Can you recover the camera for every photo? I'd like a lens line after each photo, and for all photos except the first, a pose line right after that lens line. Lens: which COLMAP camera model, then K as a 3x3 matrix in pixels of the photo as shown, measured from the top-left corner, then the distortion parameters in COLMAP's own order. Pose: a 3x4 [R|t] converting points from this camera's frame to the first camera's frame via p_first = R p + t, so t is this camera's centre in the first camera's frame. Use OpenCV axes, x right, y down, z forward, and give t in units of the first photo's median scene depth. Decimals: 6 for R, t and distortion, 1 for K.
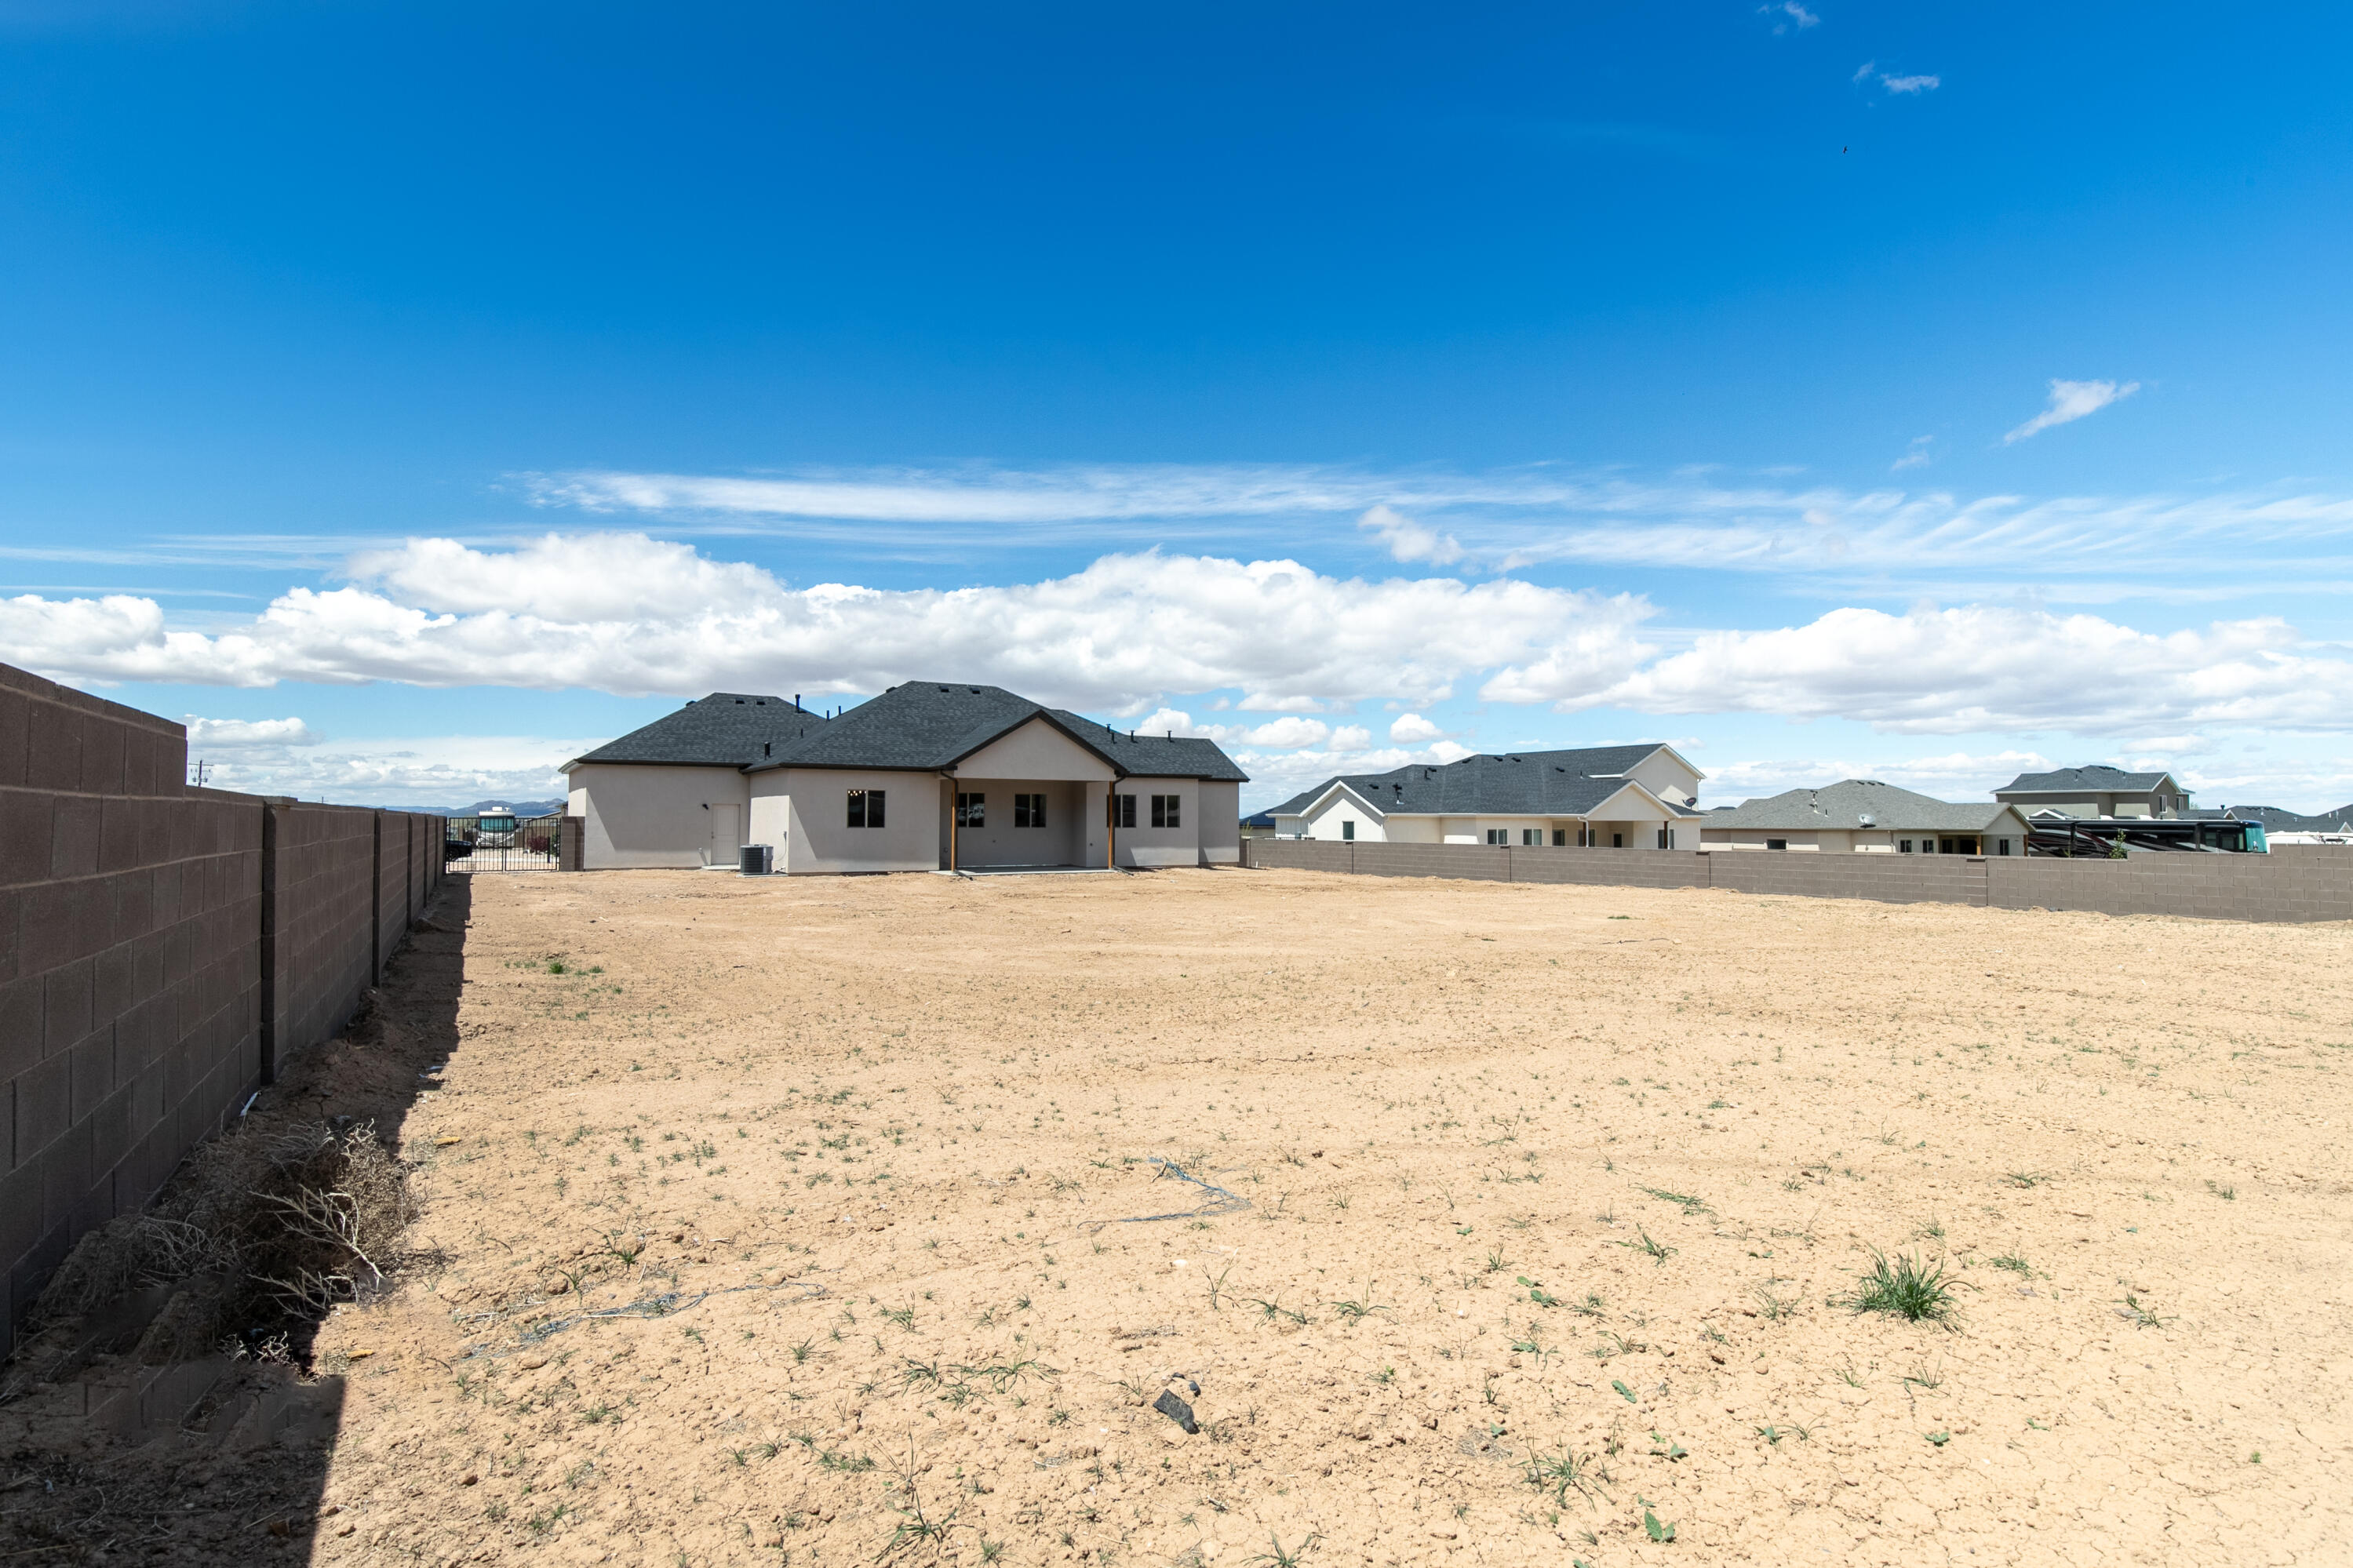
lens RADIAL K [[1244.8, 0, 1212.1], [0, 1244.8, 795.1], [0, 0, 1]] dist [-0.001003, 0.000169]
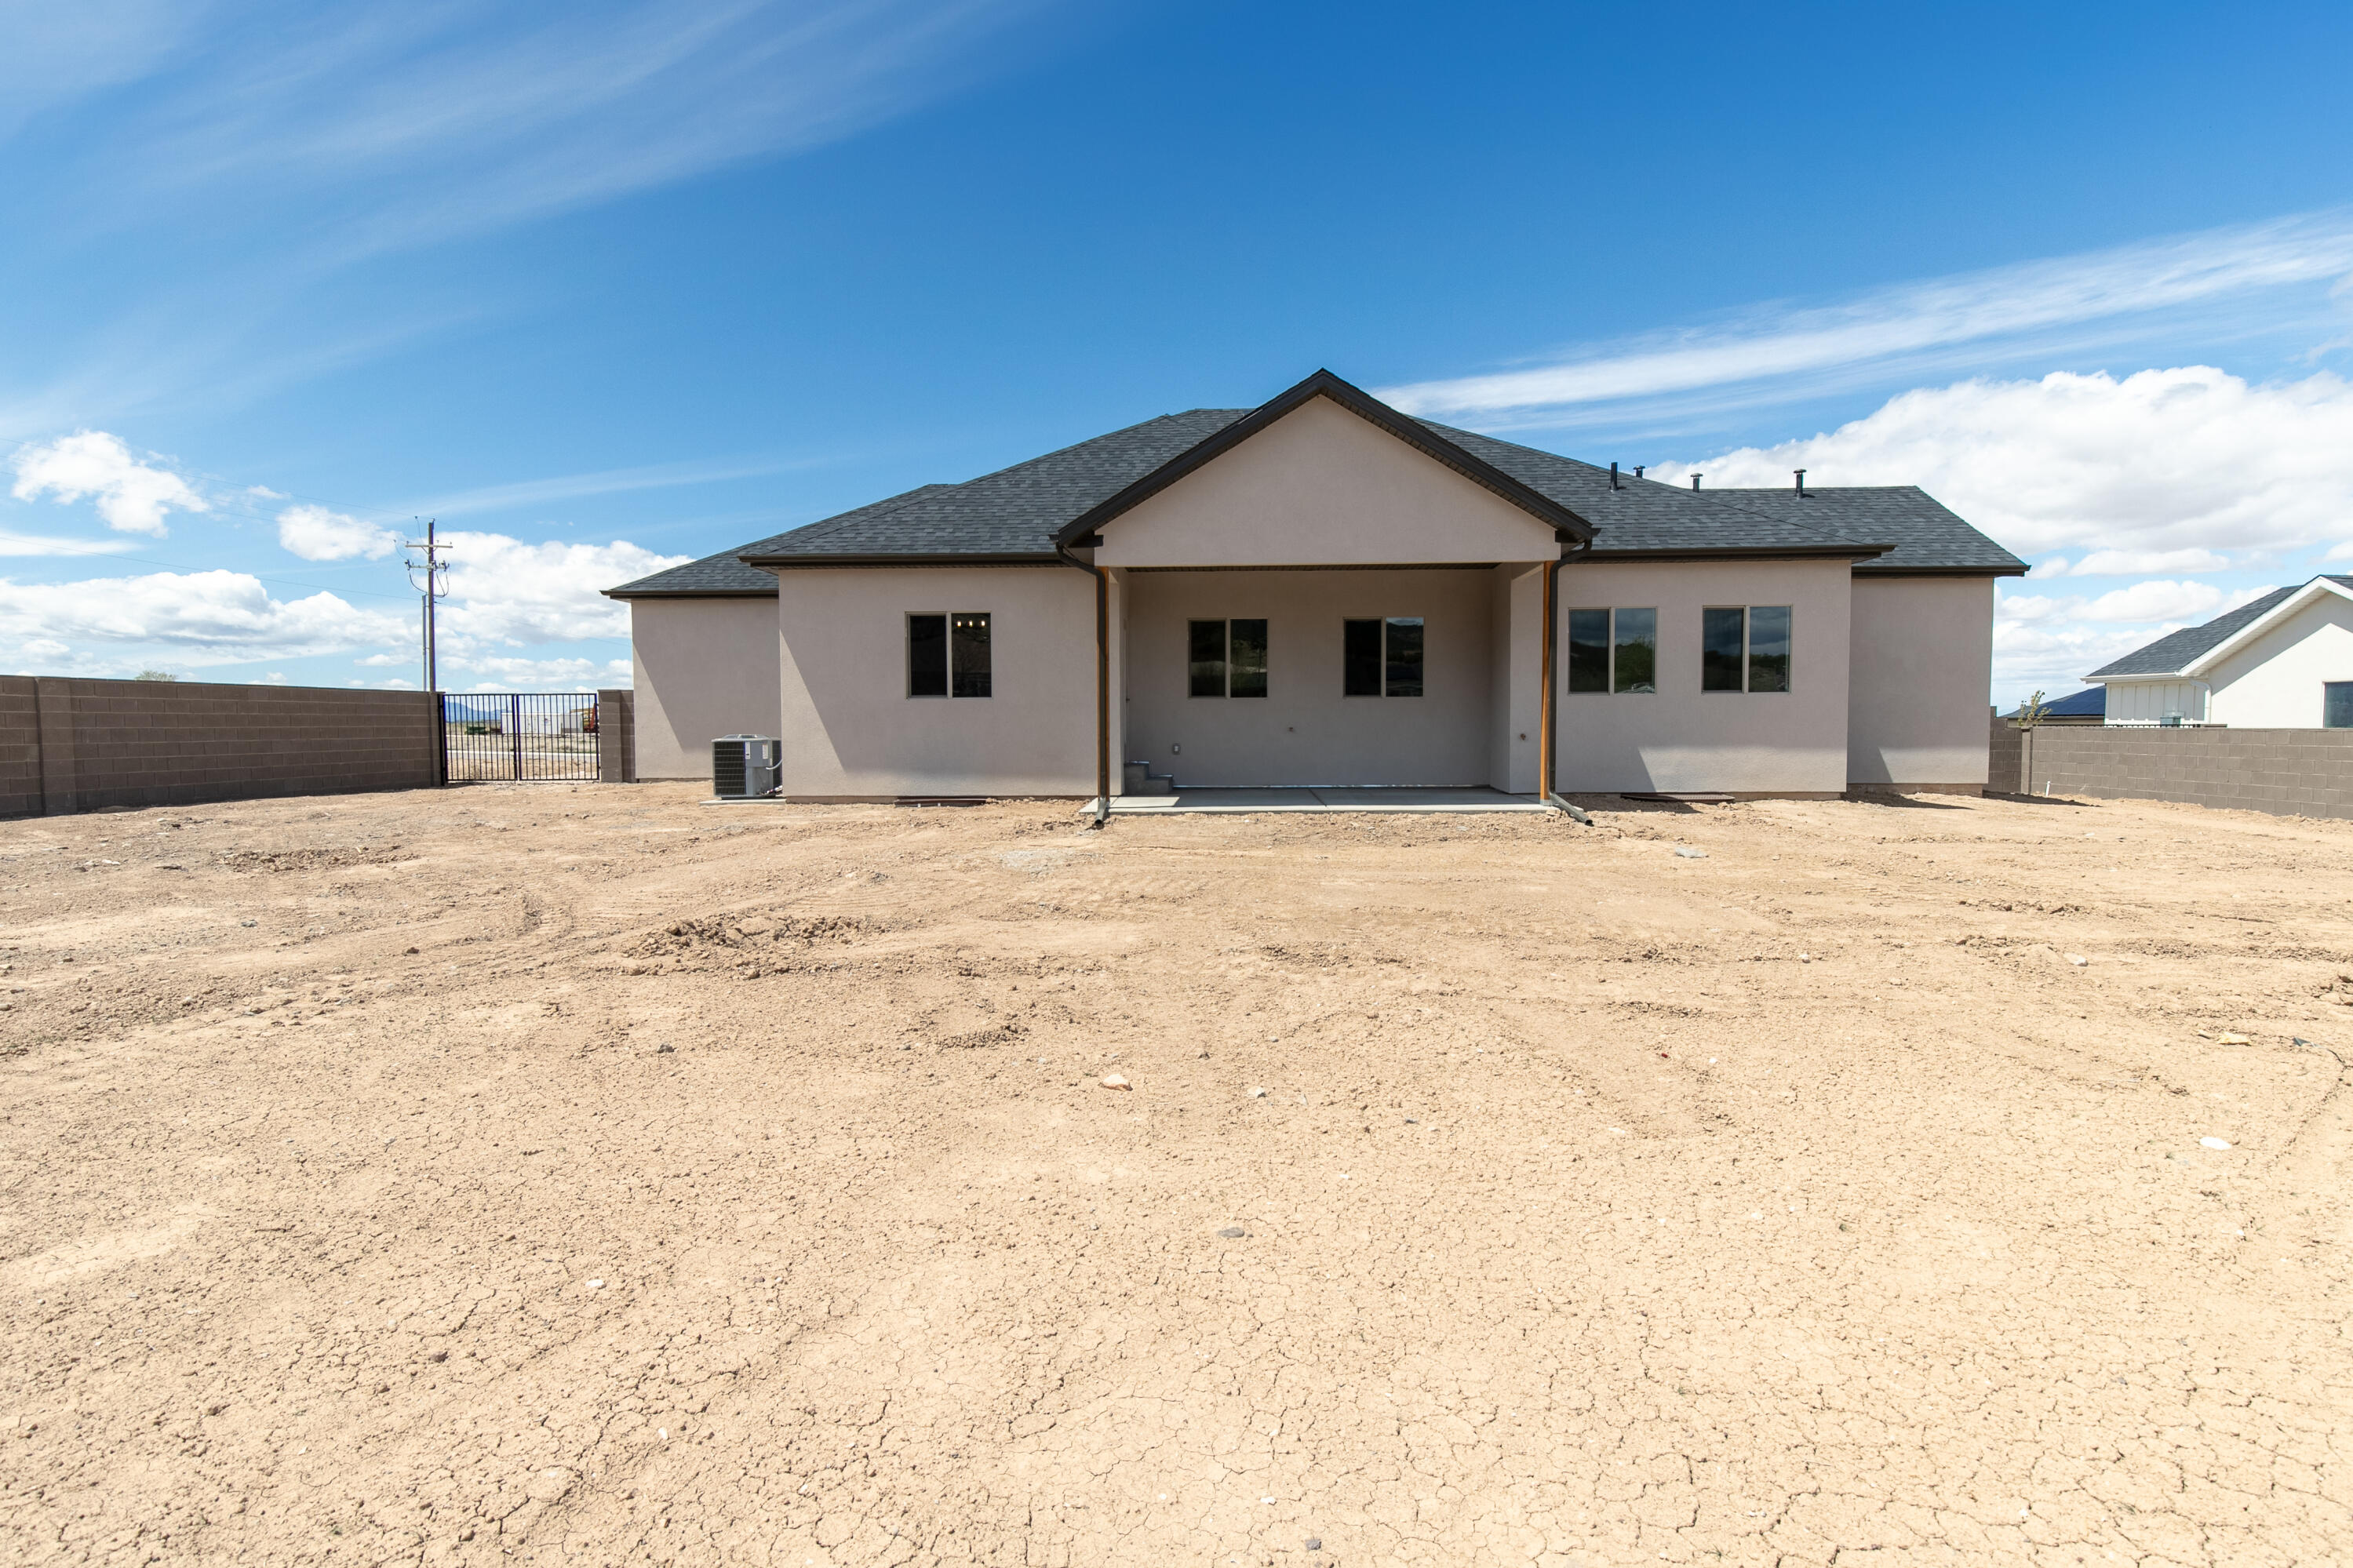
lens RADIAL K [[1244.8, 0, 1212.1], [0, 1244.8, 795.1], [0, 0, 1]] dist [-0.001003, 0.000169]
pose [[0.826749, 0.023240, -0.562090, 0.039904], [0.019047, 0.997417, 0.069253, 0.025470], [0.562248, -0.067961, 0.824171, 0.544118]]
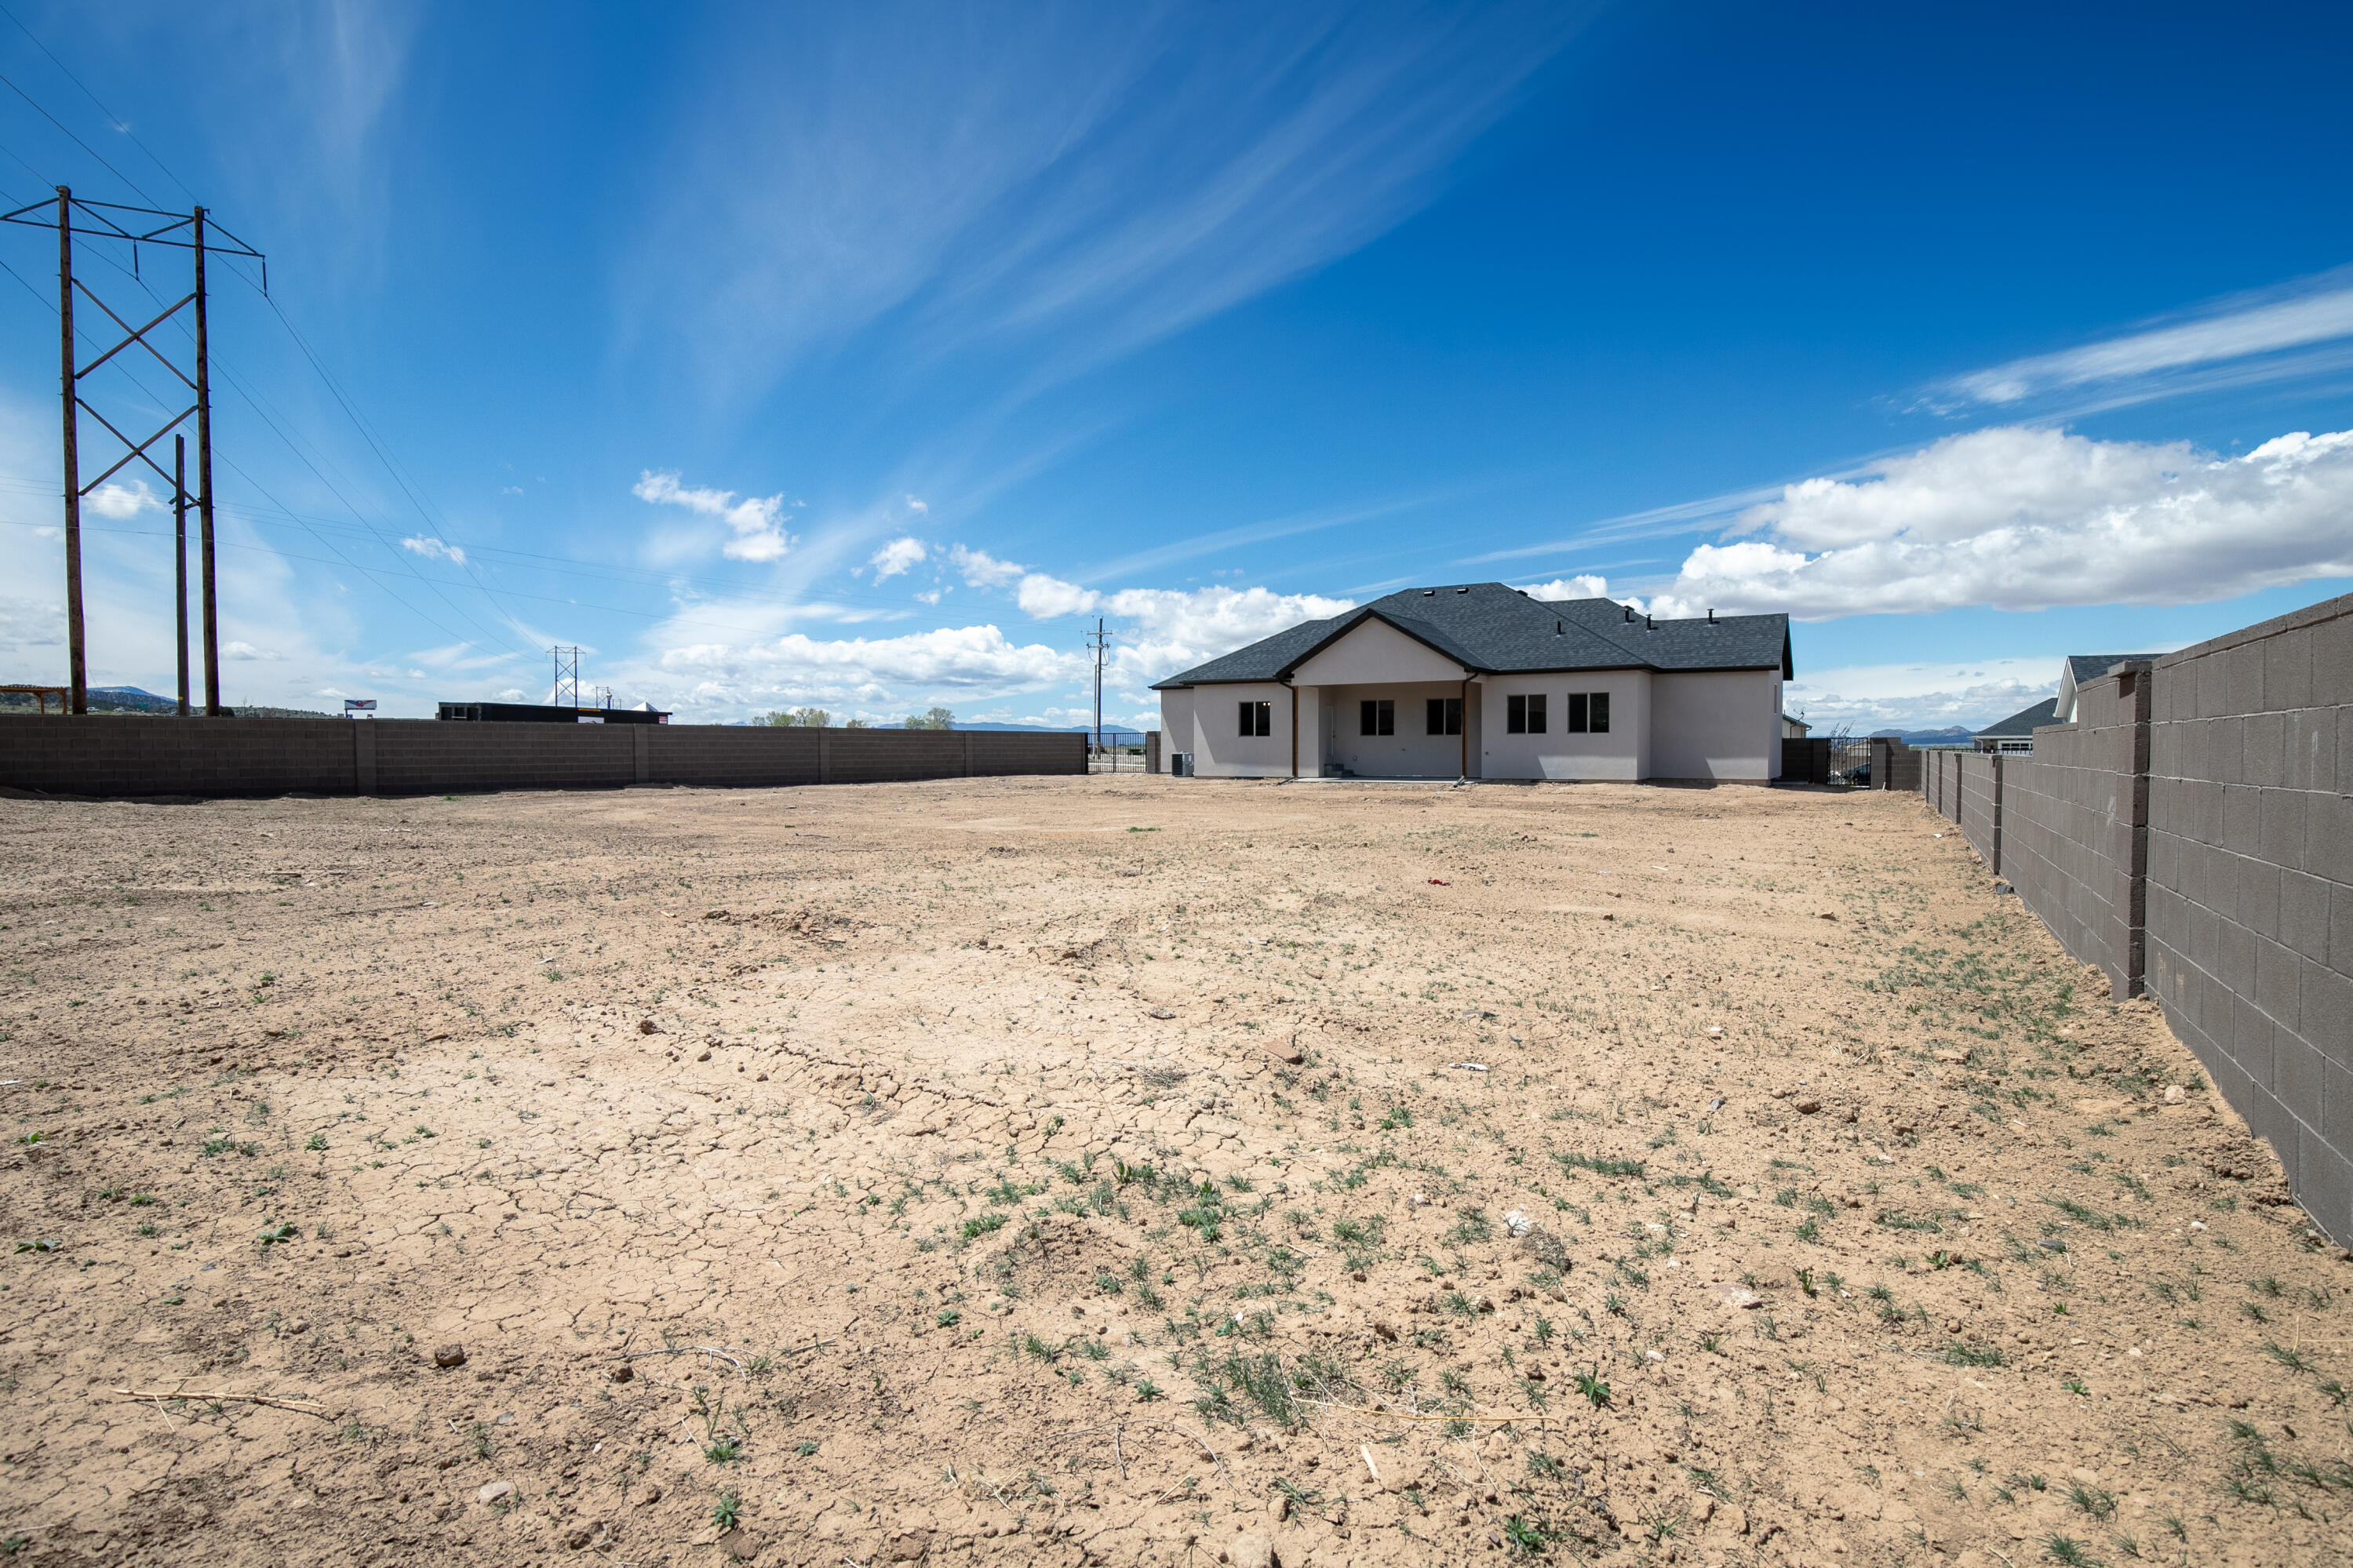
lens RADIAL K [[1244.8, 0, 1212.1], [0, 1244.8, 795.1], [0, 0, 1]] dist [-0.001003, 0.000169]
pose [[0.472807, 0.025551, -0.880795, 0.528622], [0.024021, 0.998834, 0.041869, 0.024838], [0.880838, -0.040954, 0.471642, 0.359644]]
